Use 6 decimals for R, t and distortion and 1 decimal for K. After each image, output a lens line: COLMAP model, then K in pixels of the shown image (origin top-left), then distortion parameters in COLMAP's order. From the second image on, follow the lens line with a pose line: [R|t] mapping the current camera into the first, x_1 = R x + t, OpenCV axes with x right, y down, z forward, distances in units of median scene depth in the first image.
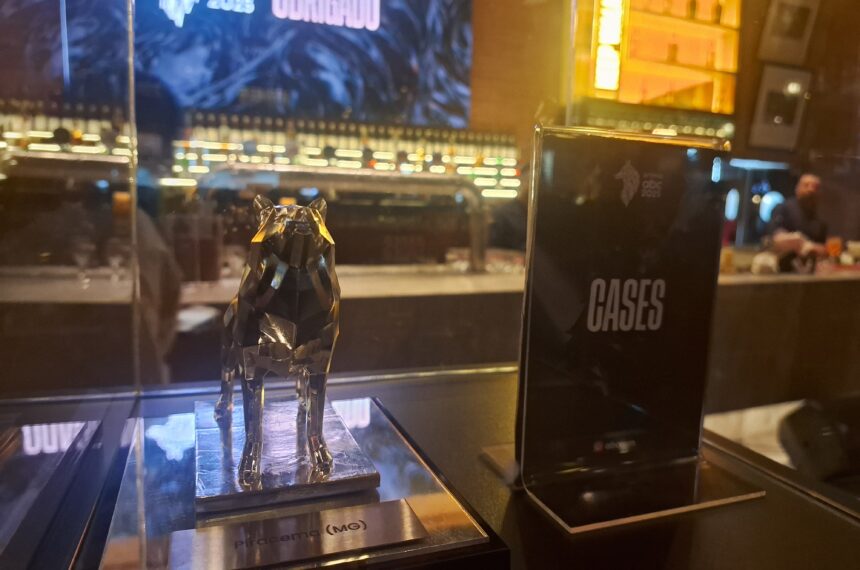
lens RADIAL K [[575.2, 0, 436.9], [0, 575.2, 277.5], [0, 0, 1]] dist [0.007121, -0.020037]
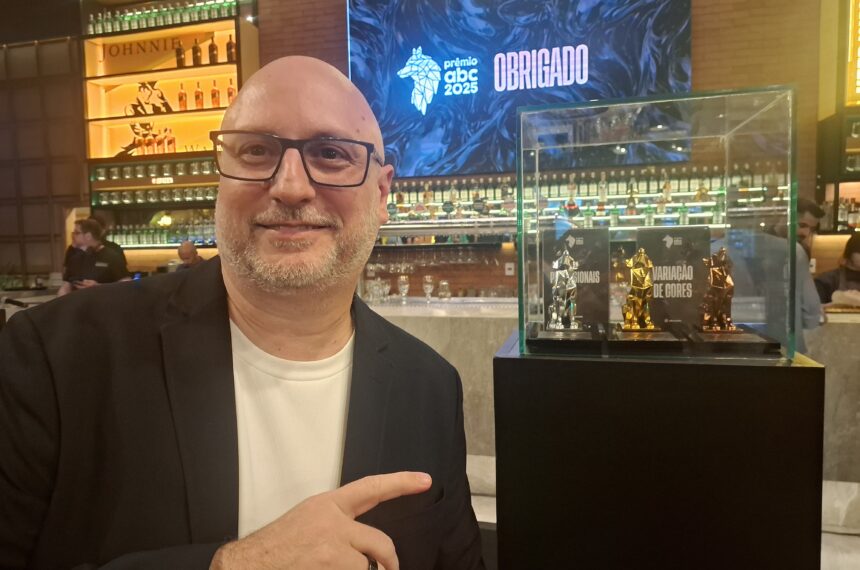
lens RADIAL K [[575.2, 0, 432.6], [0, 575.2, 288.8], [0, 0, 1]] dist [0.007121, -0.020037]
pose [[0.808971, 0.002638, -0.587843, 0.300220], [-0.035236, 0.998409, -0.044011, 0.012178], [0.586791, 0.056317, 0.807777, -0.020951]]
